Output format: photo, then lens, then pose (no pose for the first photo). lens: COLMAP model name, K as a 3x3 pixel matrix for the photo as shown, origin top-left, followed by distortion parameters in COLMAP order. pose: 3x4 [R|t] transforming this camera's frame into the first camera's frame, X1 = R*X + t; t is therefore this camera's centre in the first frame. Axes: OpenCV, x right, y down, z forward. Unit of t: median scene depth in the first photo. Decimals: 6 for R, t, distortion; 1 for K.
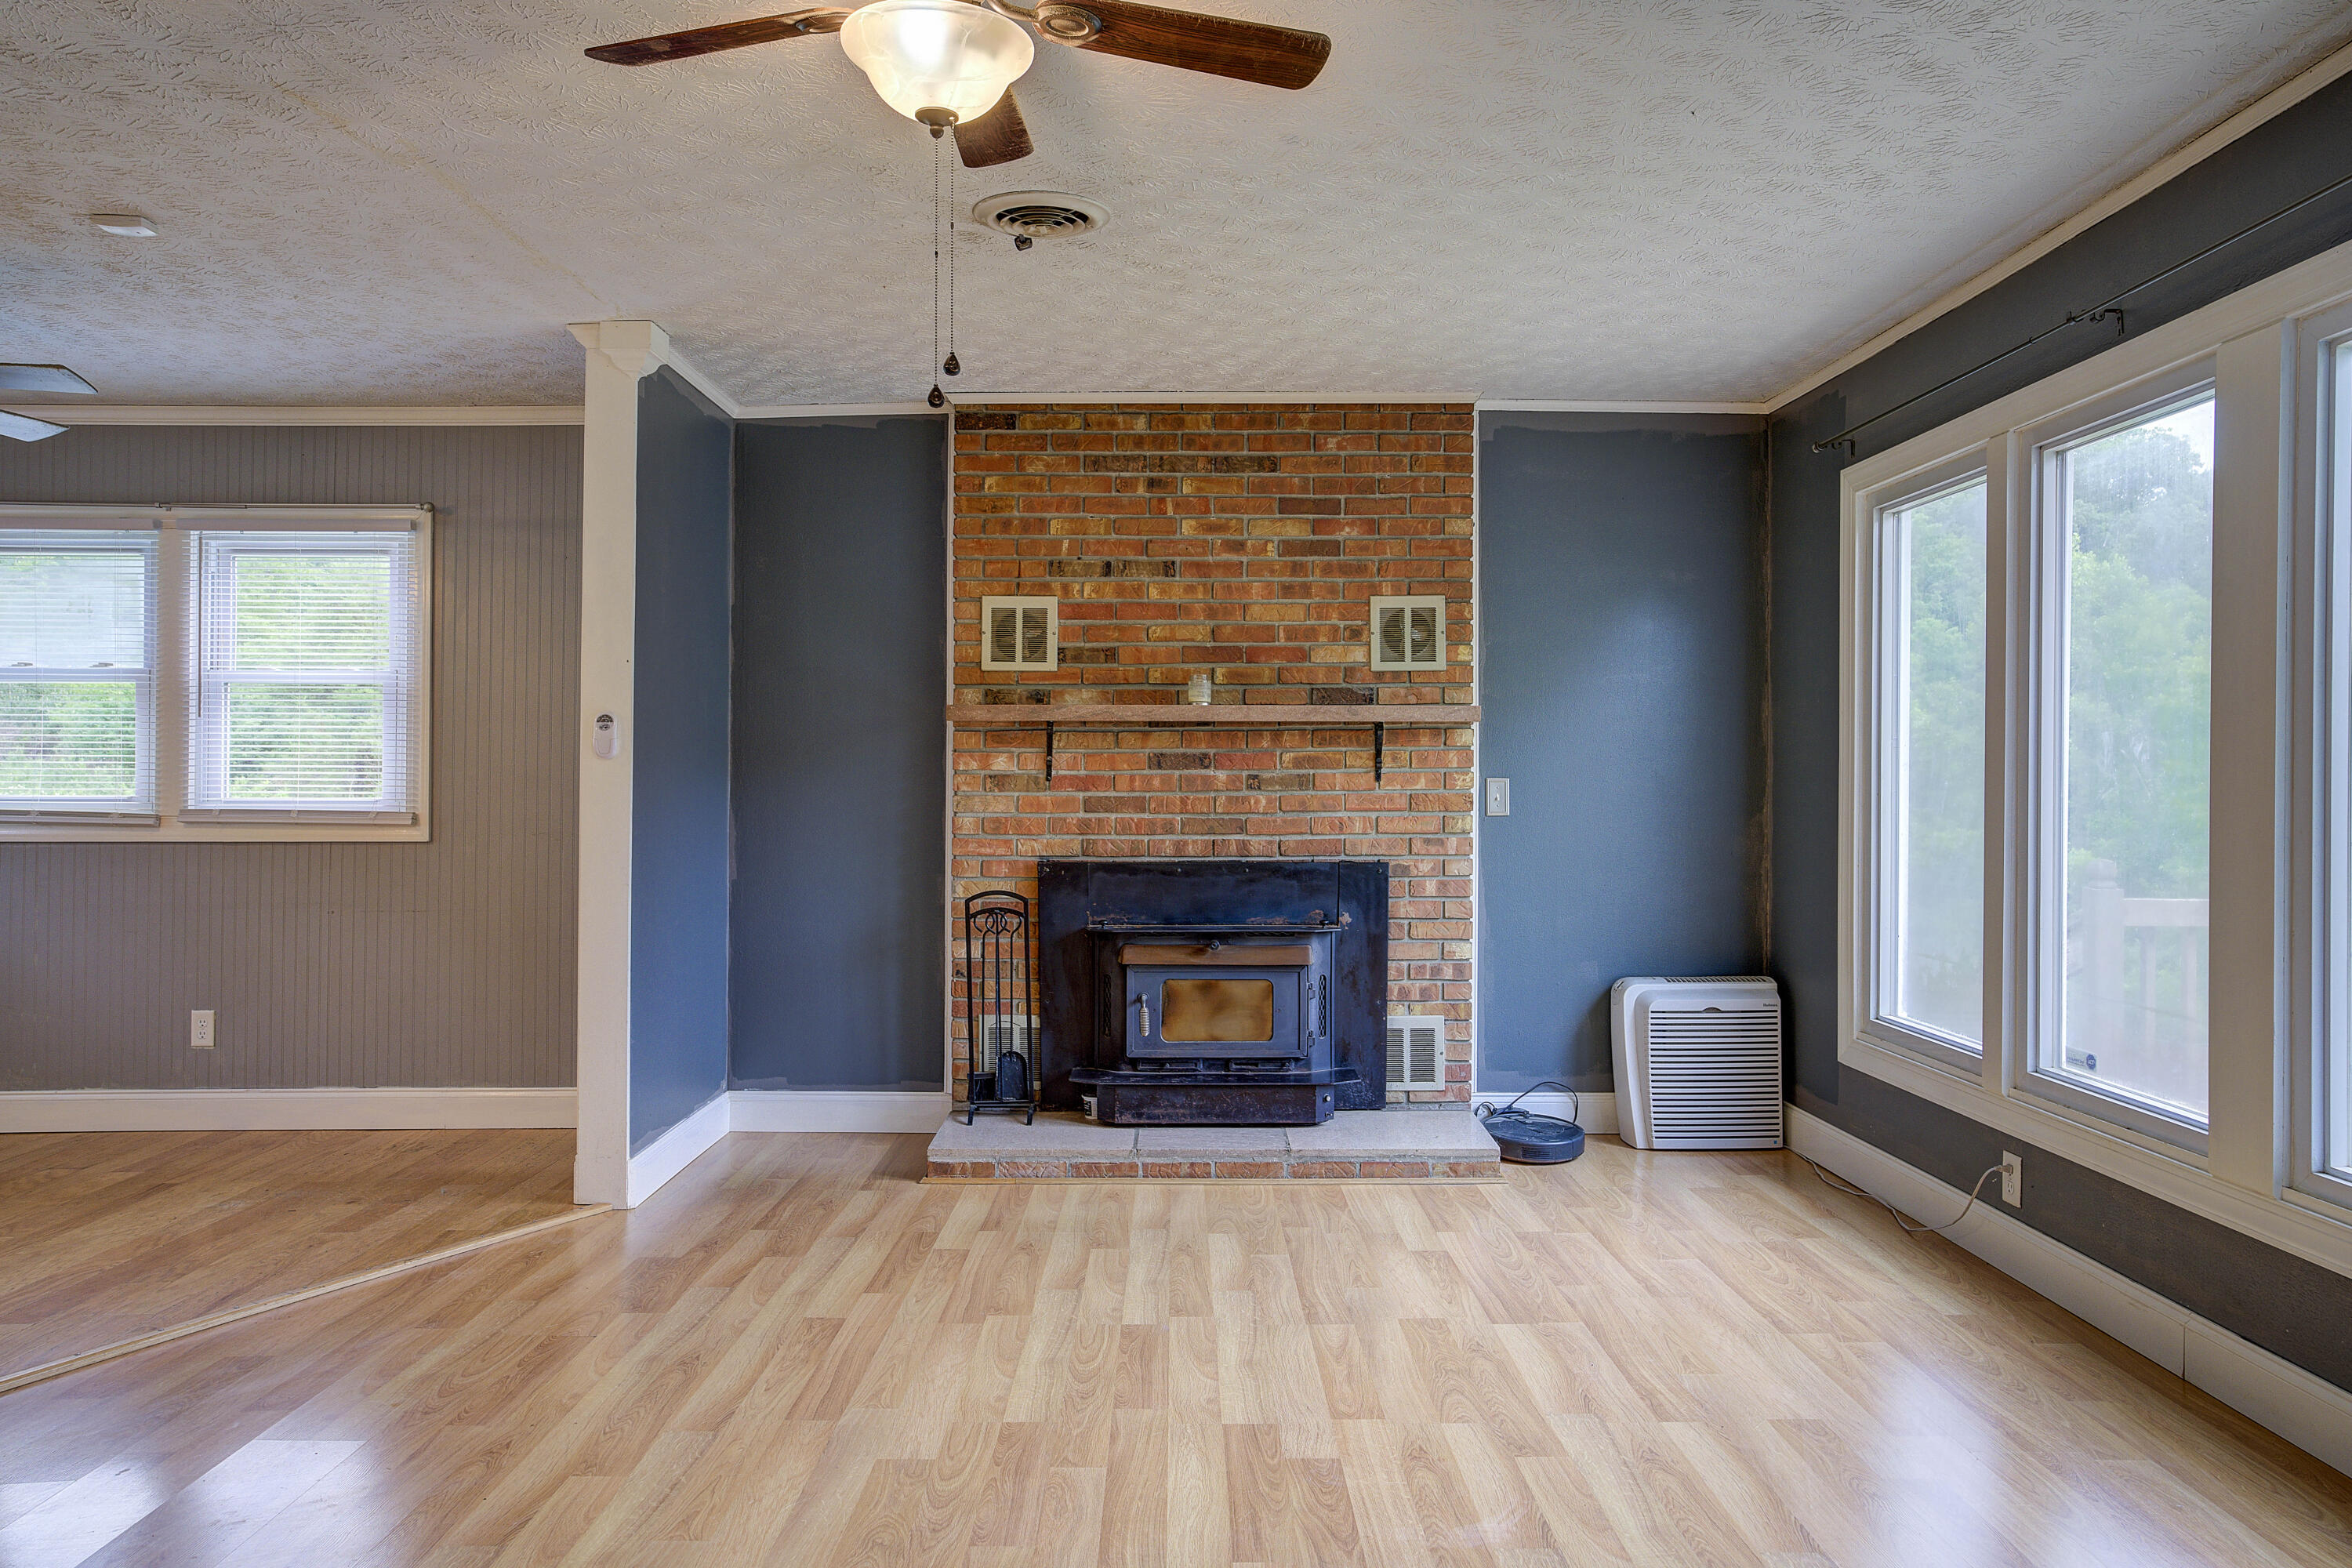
lens RADIAL K [[1538.5, 0, 1182.8], [0, 1538.5, 824.2], [0, 0, 1]] dist [-0.042313, 0.064470]
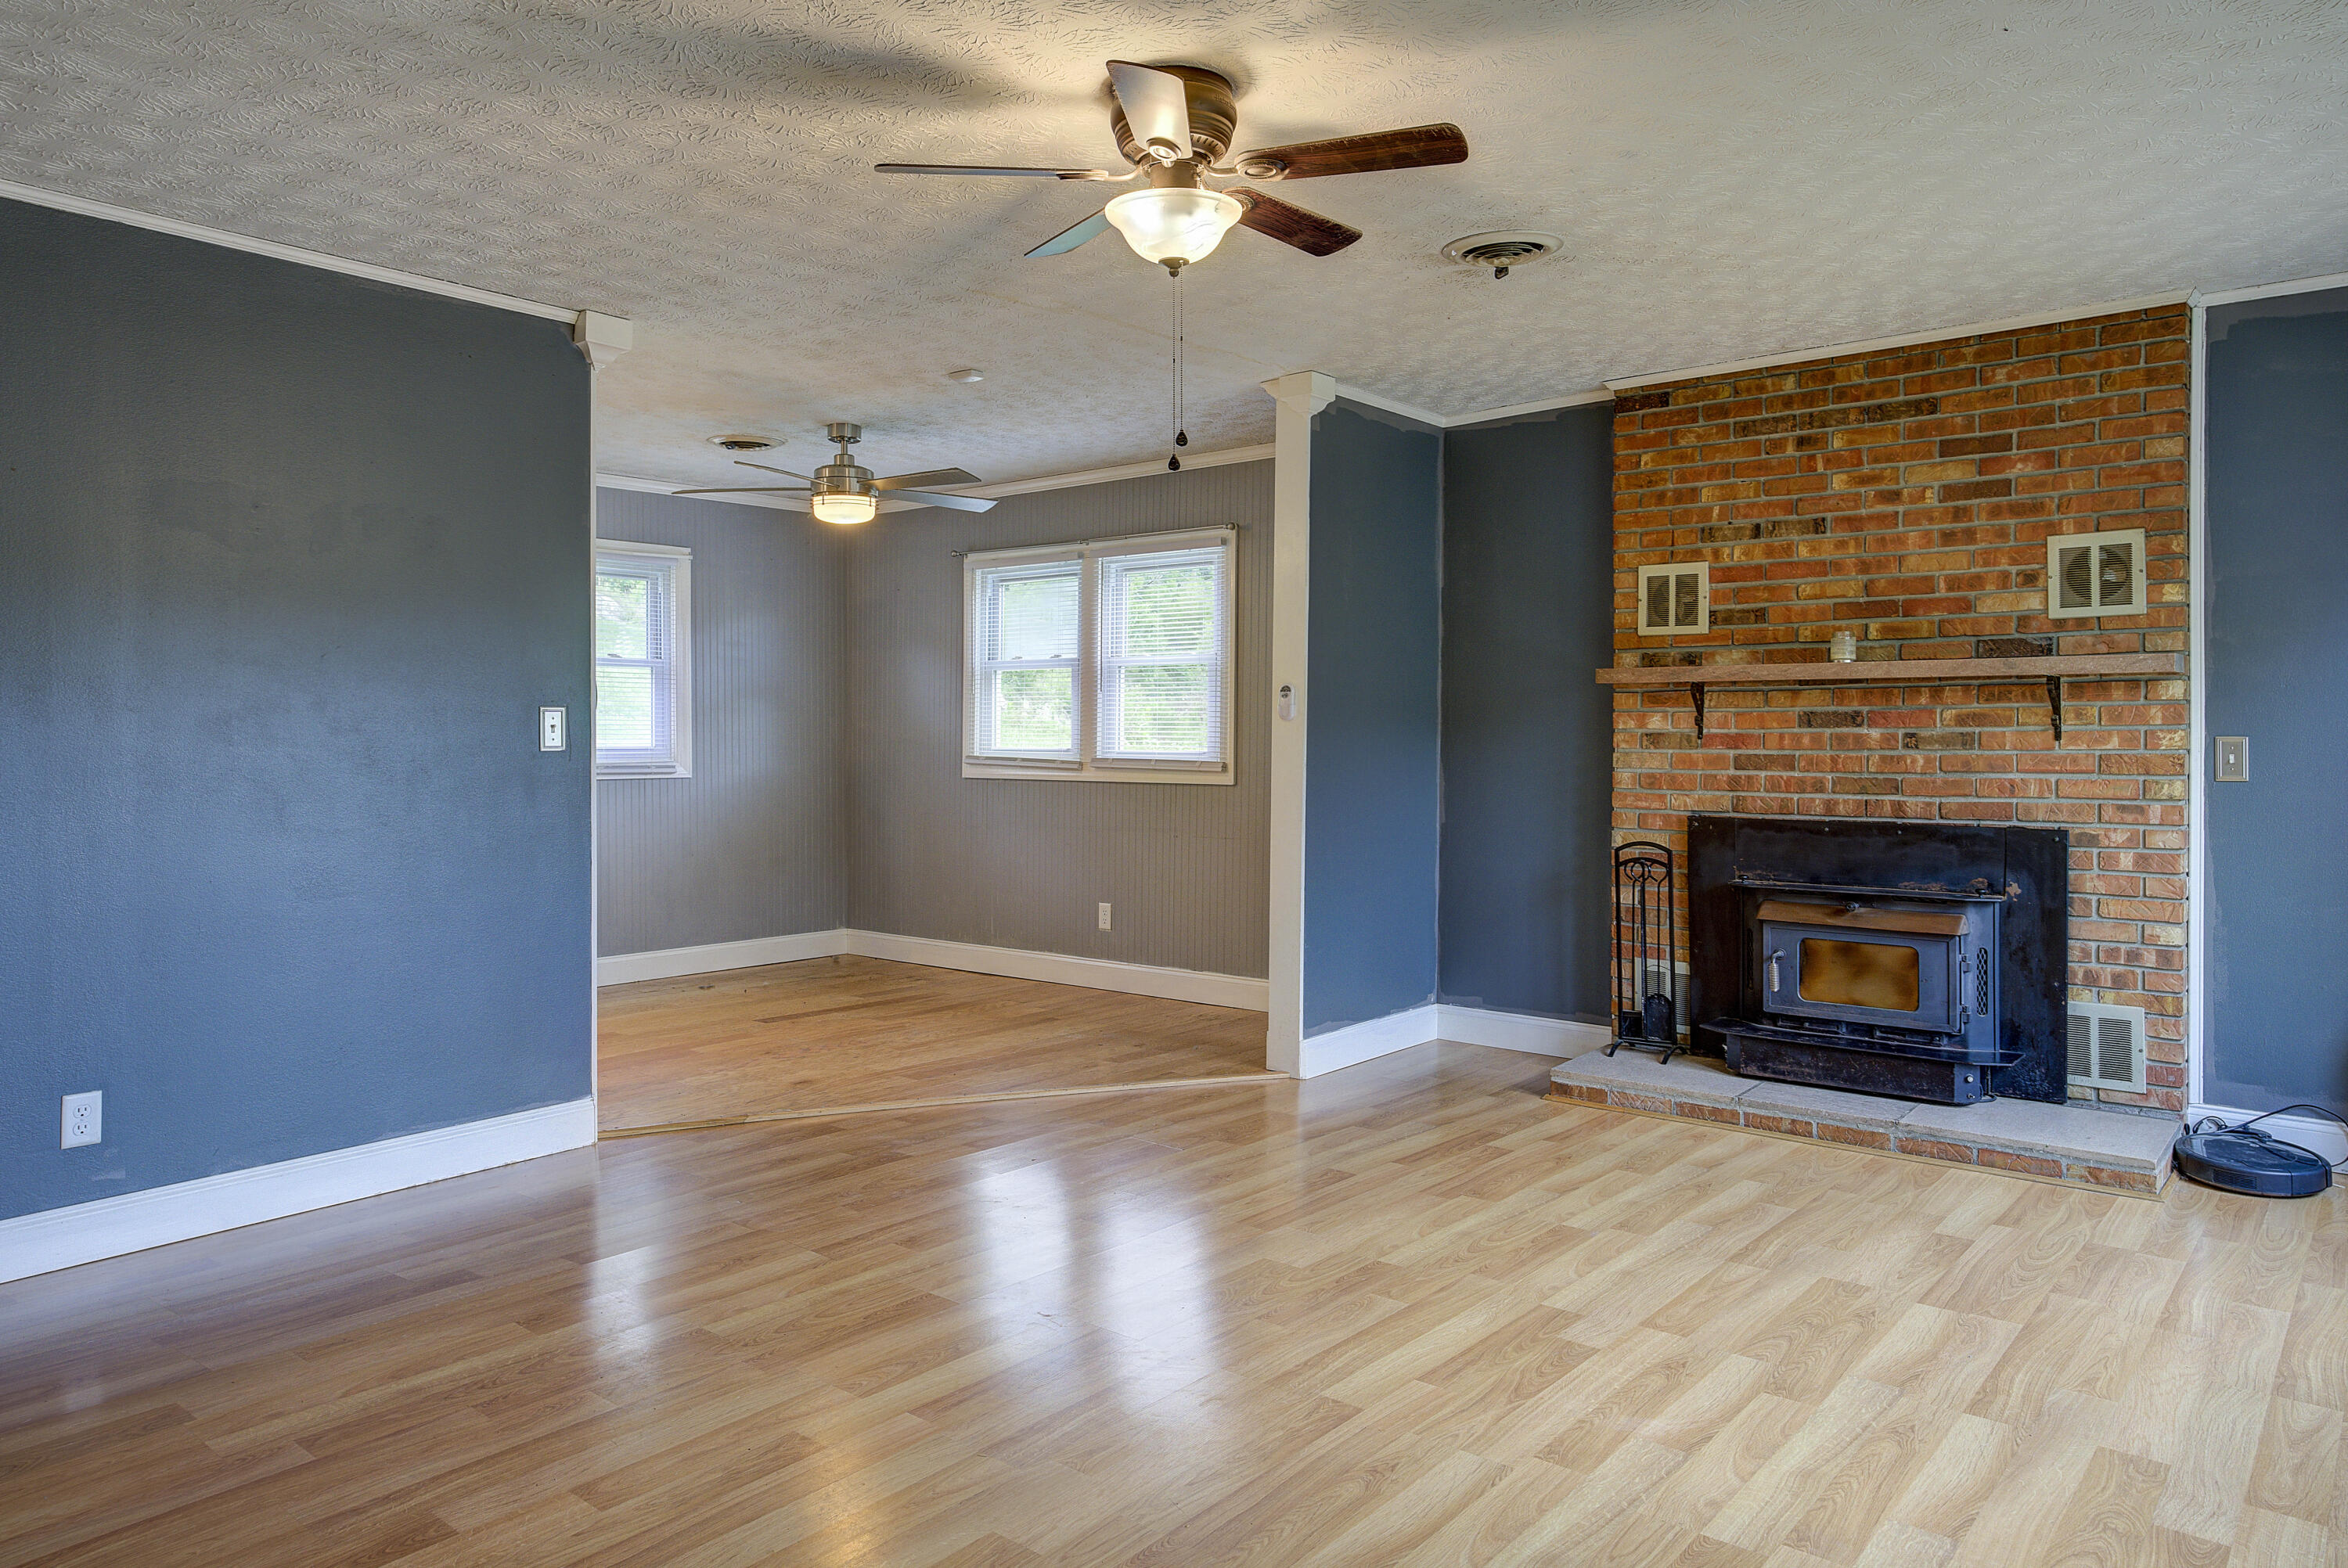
lens RADIAL K [[1548.9, 0, 1174.0], [0, 1548.9, 784.0], [0, 0, 1]] dist [-0.001149, 0.003742]
pose [[0.764034, 0.020798, -0.644840, 0.321308], [-0.020279, 0.999761, 0.008218, 0.001022], [0.644857, 0.006798, 0.764273, -0.033254]]
